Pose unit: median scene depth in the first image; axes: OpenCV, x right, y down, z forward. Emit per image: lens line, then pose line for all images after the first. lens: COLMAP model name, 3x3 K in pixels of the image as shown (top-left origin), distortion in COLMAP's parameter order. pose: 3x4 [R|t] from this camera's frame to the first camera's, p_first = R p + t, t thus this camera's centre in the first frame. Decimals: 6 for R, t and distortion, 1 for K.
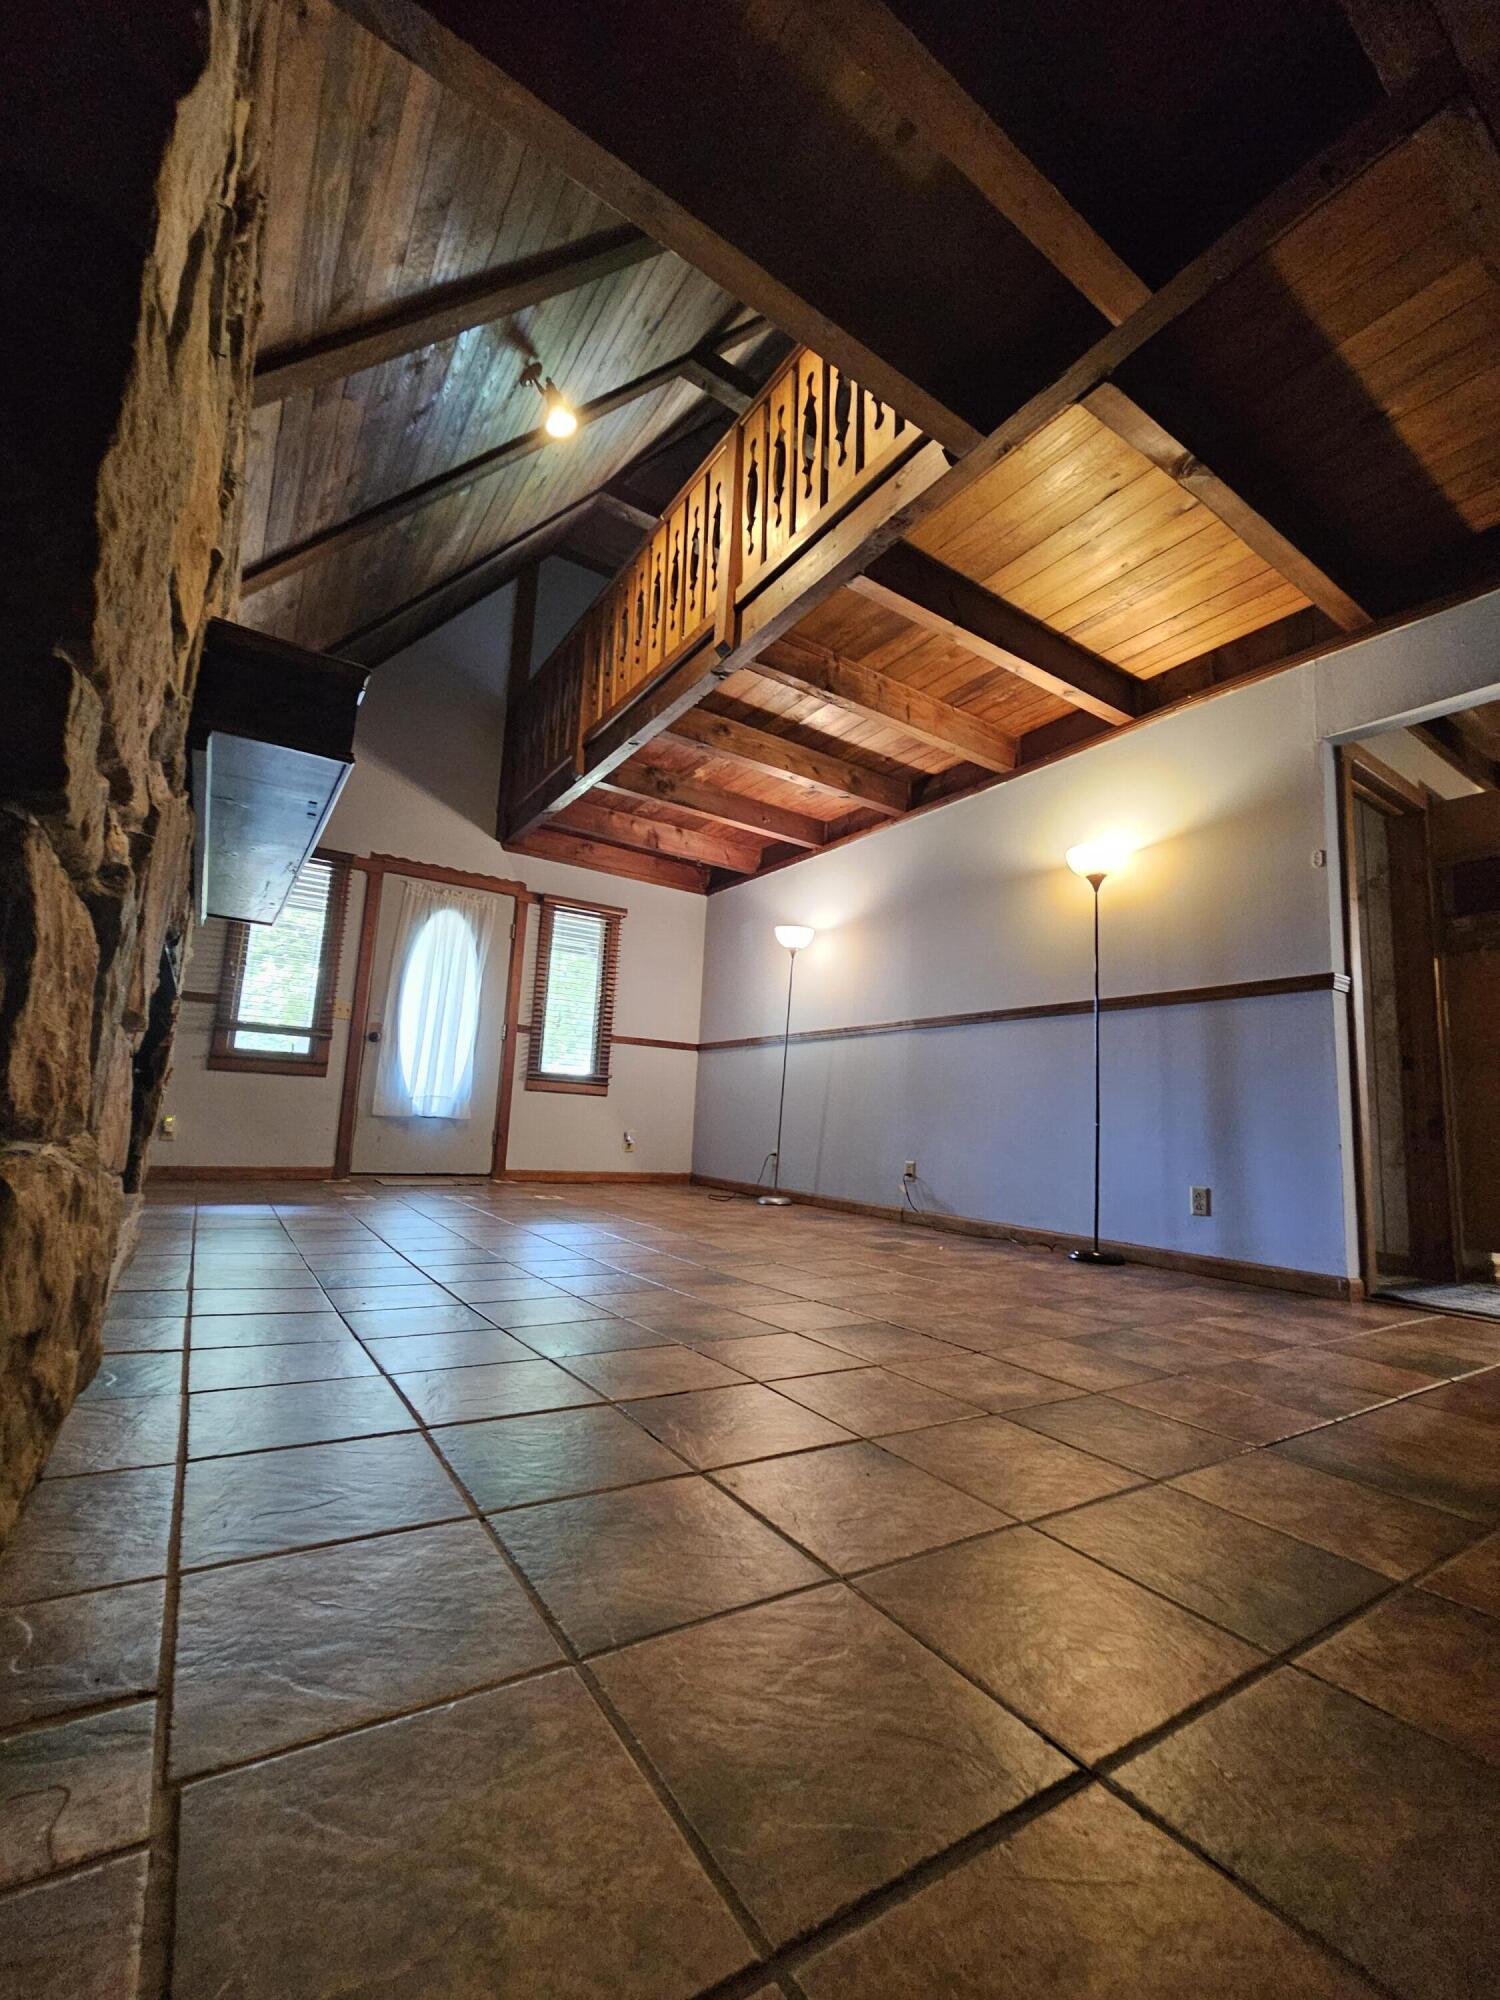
lens RADIAL K [[822.4, 0, 760.2], [0, 822.4, 1013.0], [0, 0, 1]] dist [-0.005633, 0.002095]
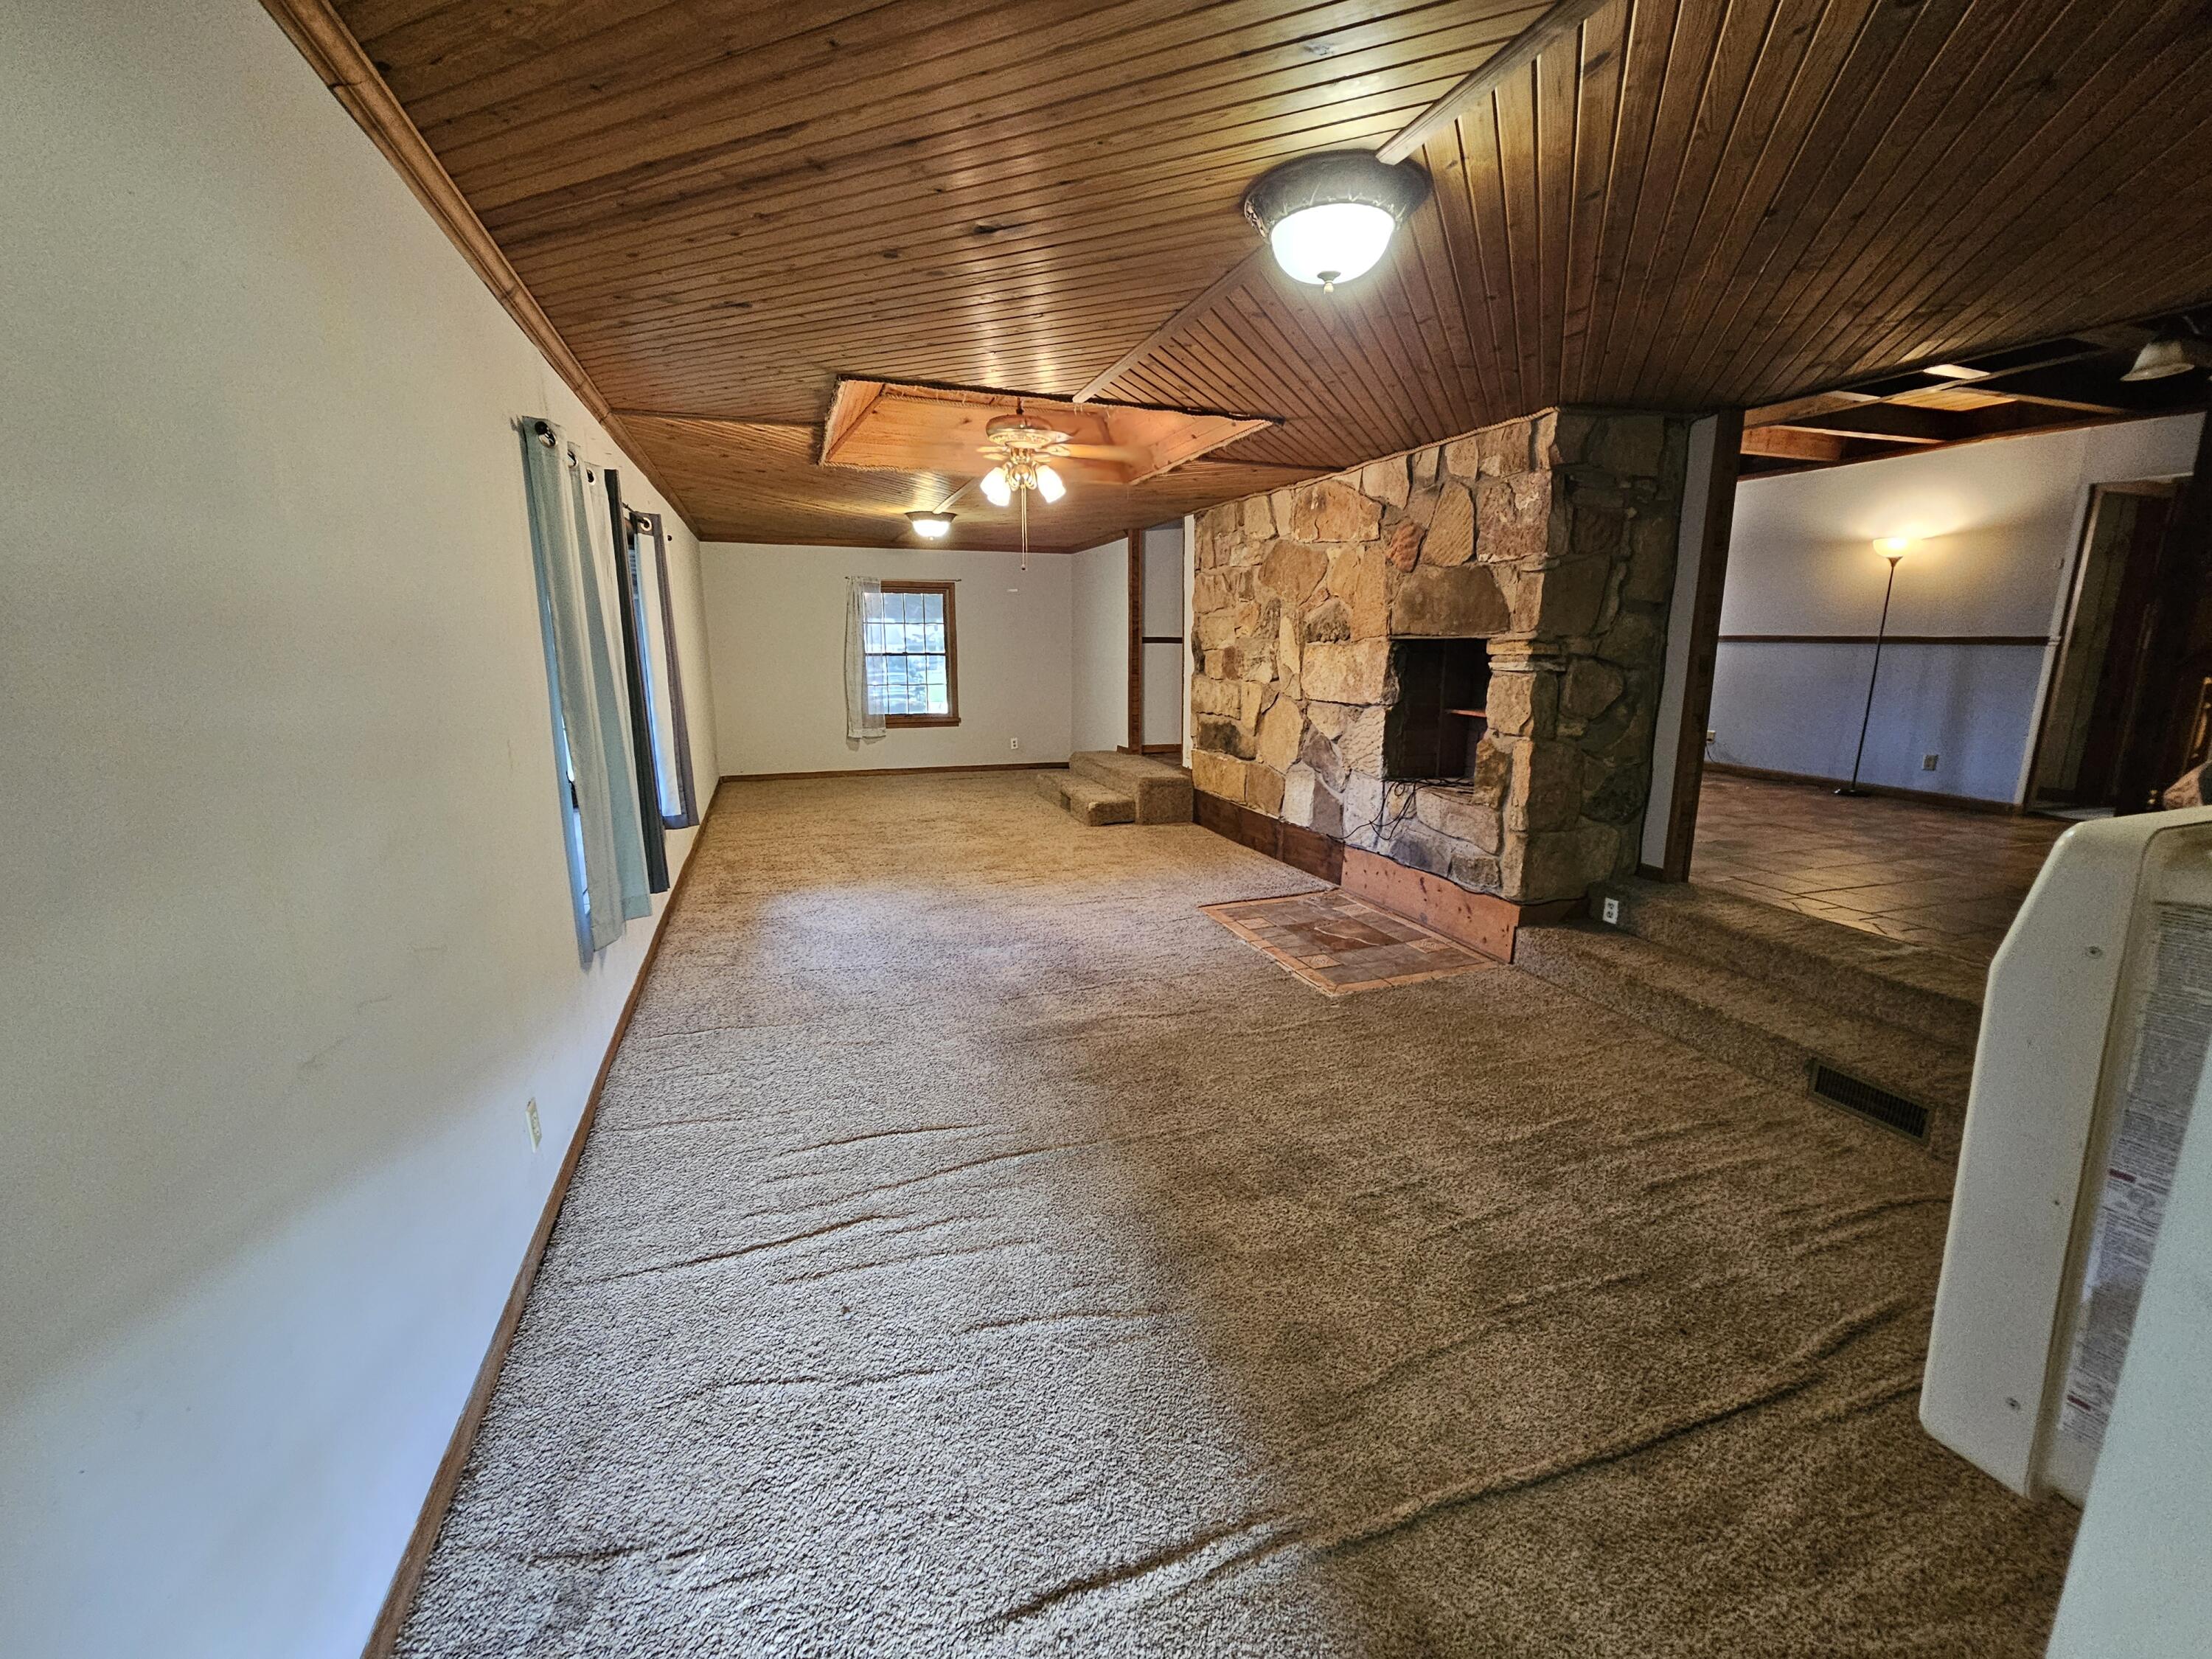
lens RADIAL K [[909.5, 0, 1114.6], [0, 909.5, 826.9], [0, 0, 1]] dist [-0.005633, 0.002095]
pose [[0.968705, 0.003298, -0.248193, -0.484960], [0.080952, 0.941042, 0.328462, -0.301807], [0.234643, -0.338274, 0.911325, -0.884679]]
